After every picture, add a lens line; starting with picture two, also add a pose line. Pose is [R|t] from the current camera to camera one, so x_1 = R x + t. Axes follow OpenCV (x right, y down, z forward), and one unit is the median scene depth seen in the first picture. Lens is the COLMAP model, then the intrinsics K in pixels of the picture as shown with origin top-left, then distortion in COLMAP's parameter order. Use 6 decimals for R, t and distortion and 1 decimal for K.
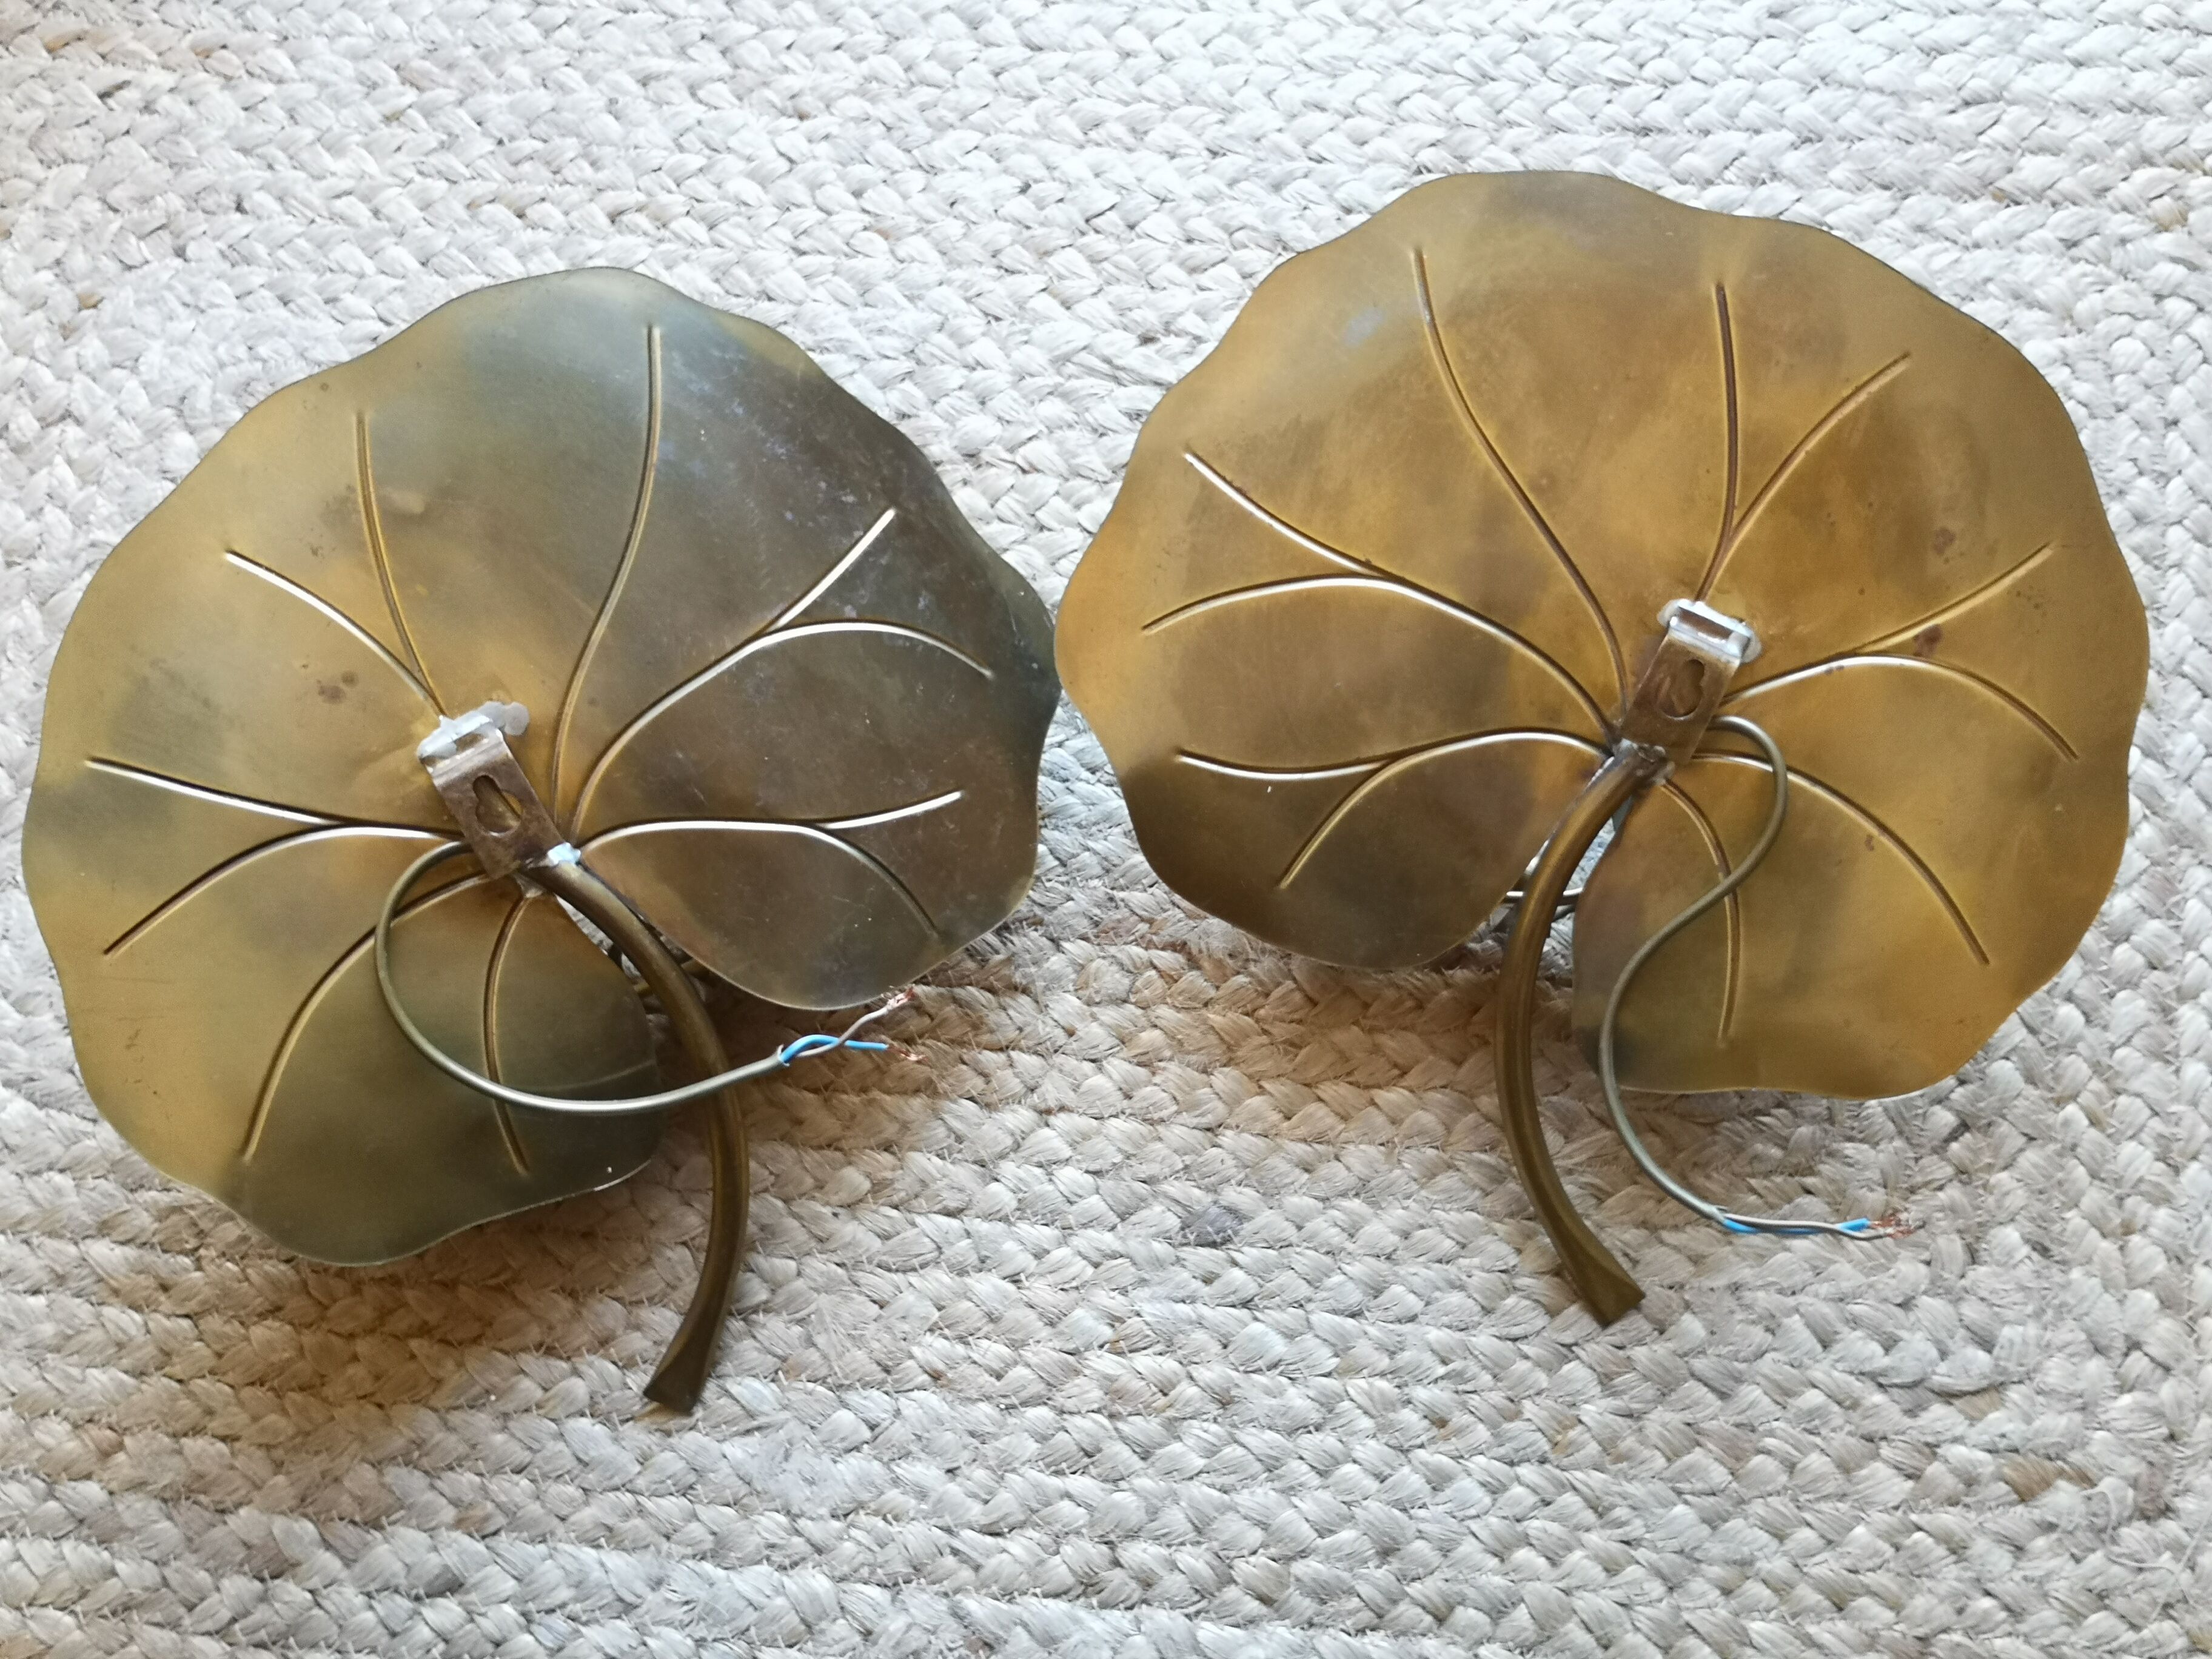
lens RADIAL K [[2781.1, 0, 1106.0], [0, 2781.1, 829.5], [0, 0, 1]] dist [0.108821, -0.381224]
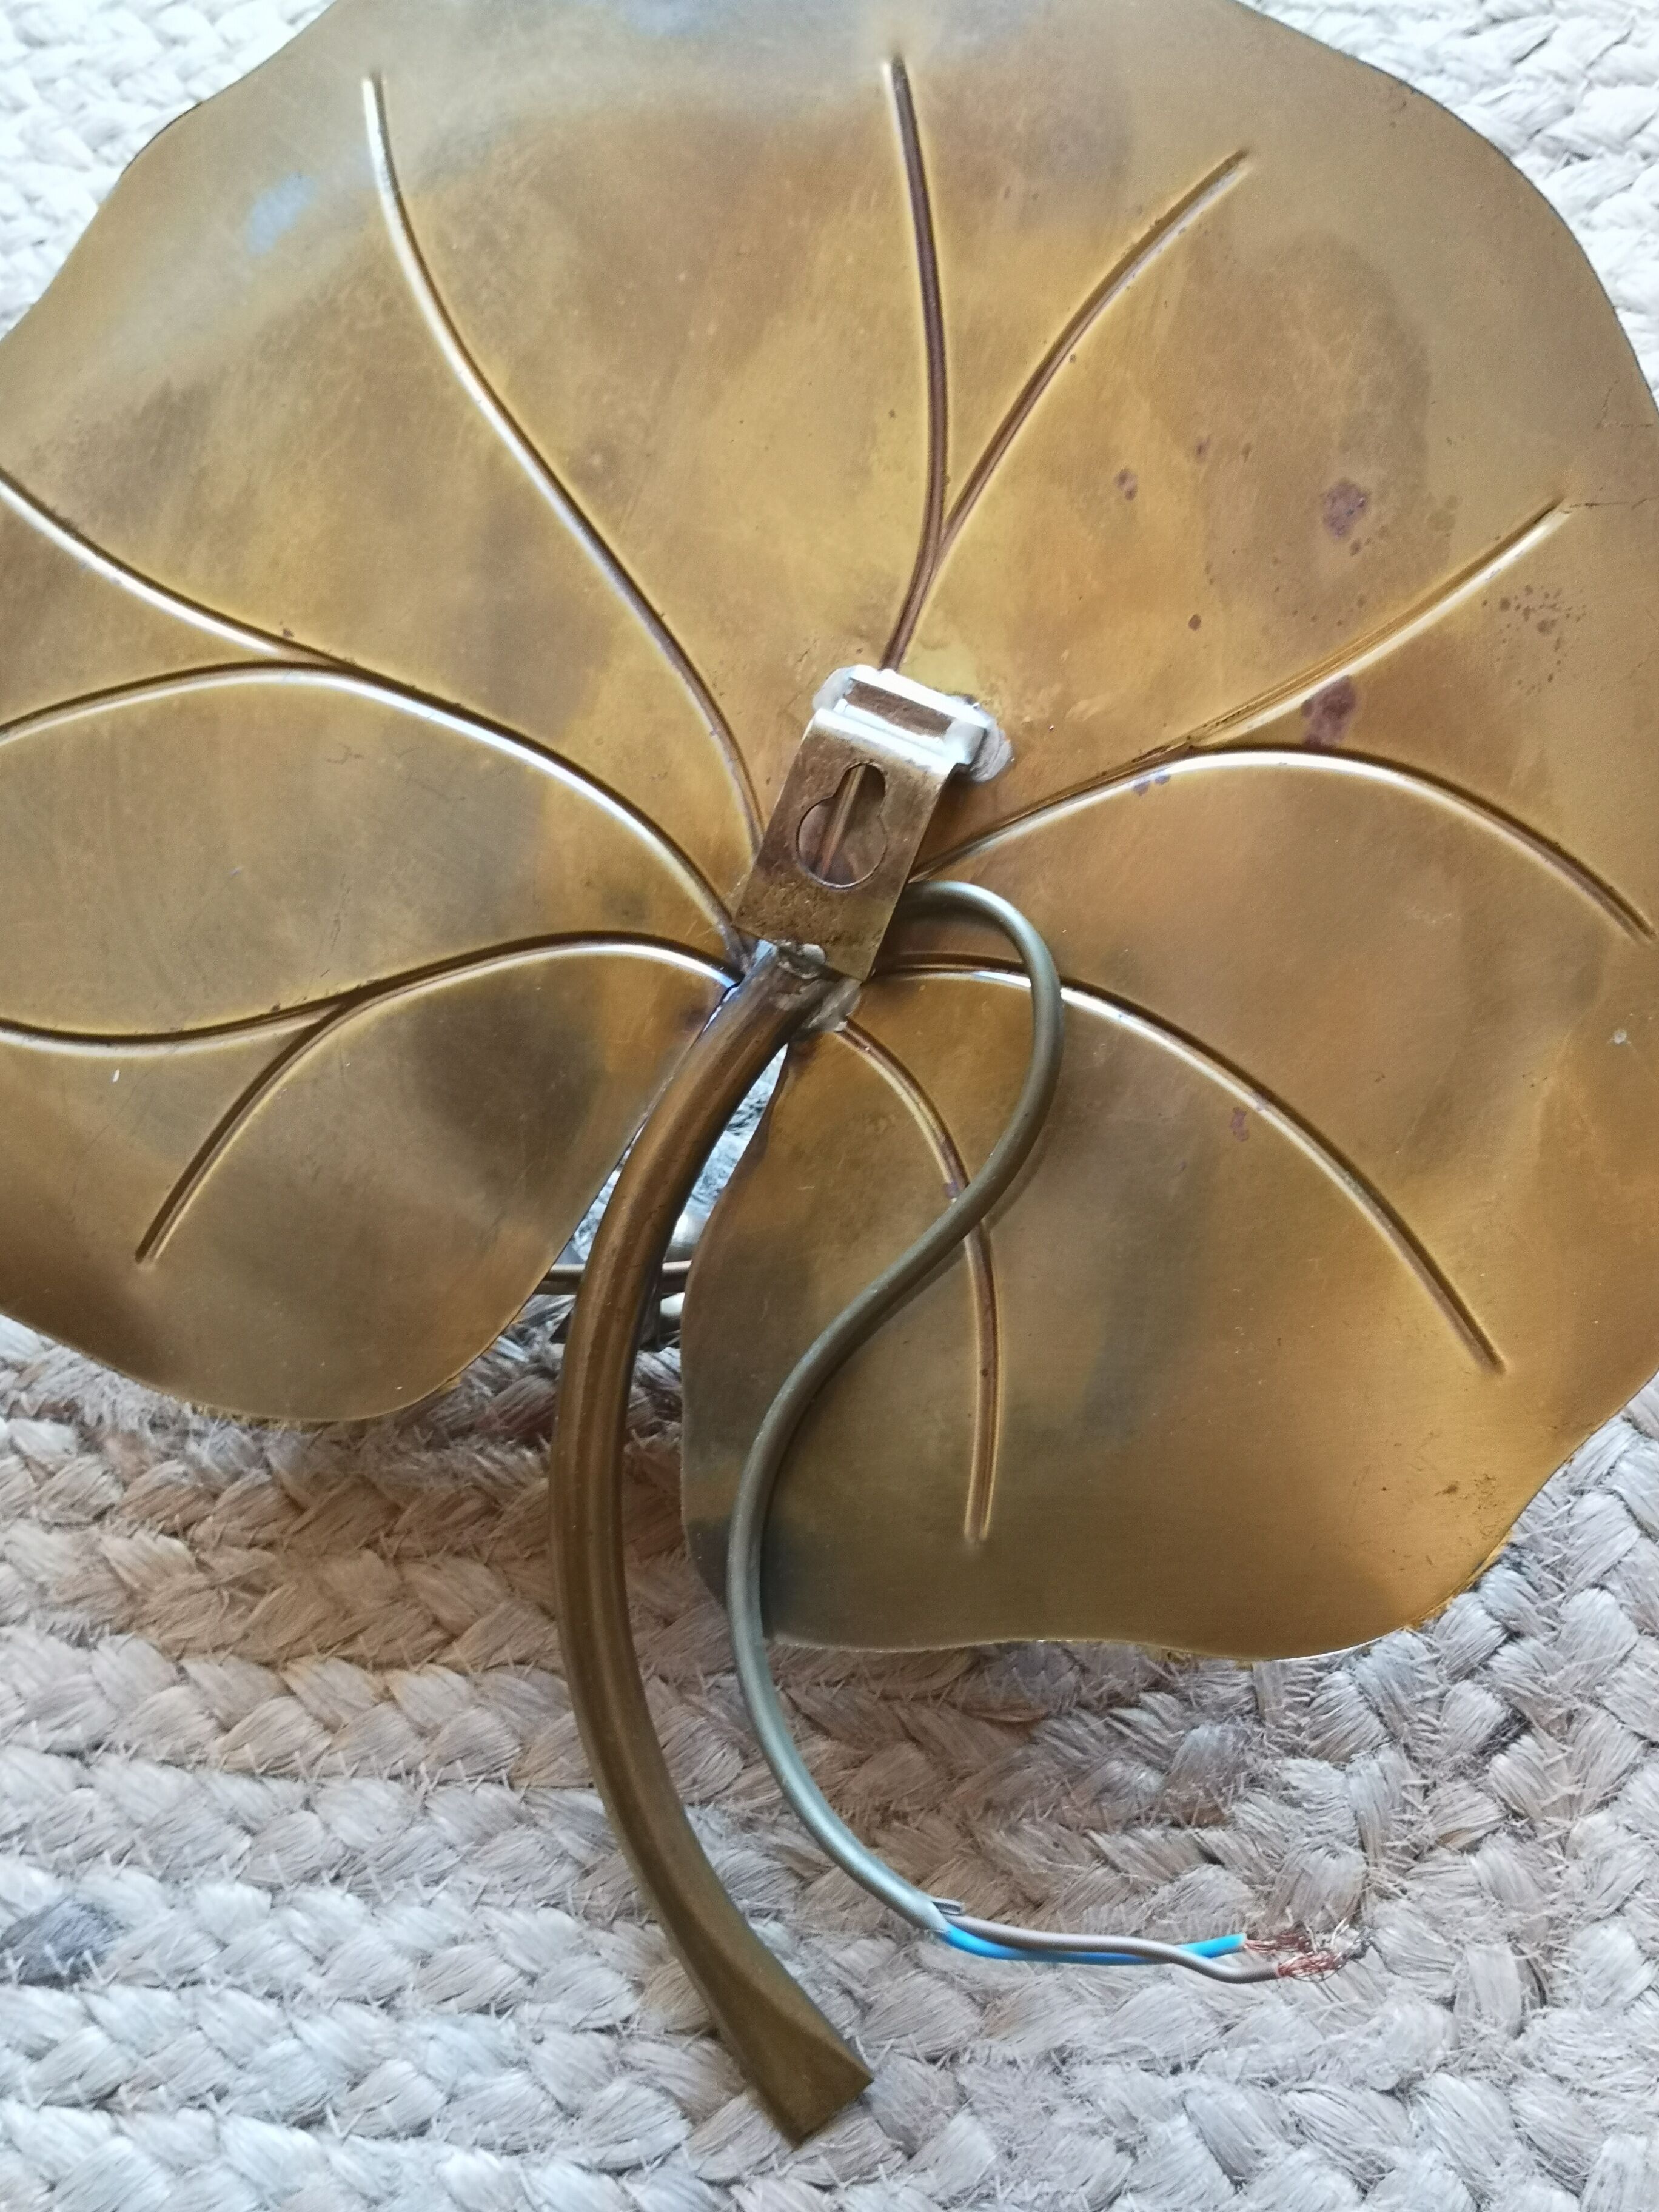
lens RADIAL K [[2781.1, 0, 829.5], [0, 2781.1, 1106.0], [0, 0, 1]] dist [0.108821, -0.381224]
pose [[0.997844, -0.027174, -0.059742, 0.217057], [0.017980, 0.988617, -0.149377, 0.069809], [0.063121, 0.147981, 0.986974, 0.479507]]
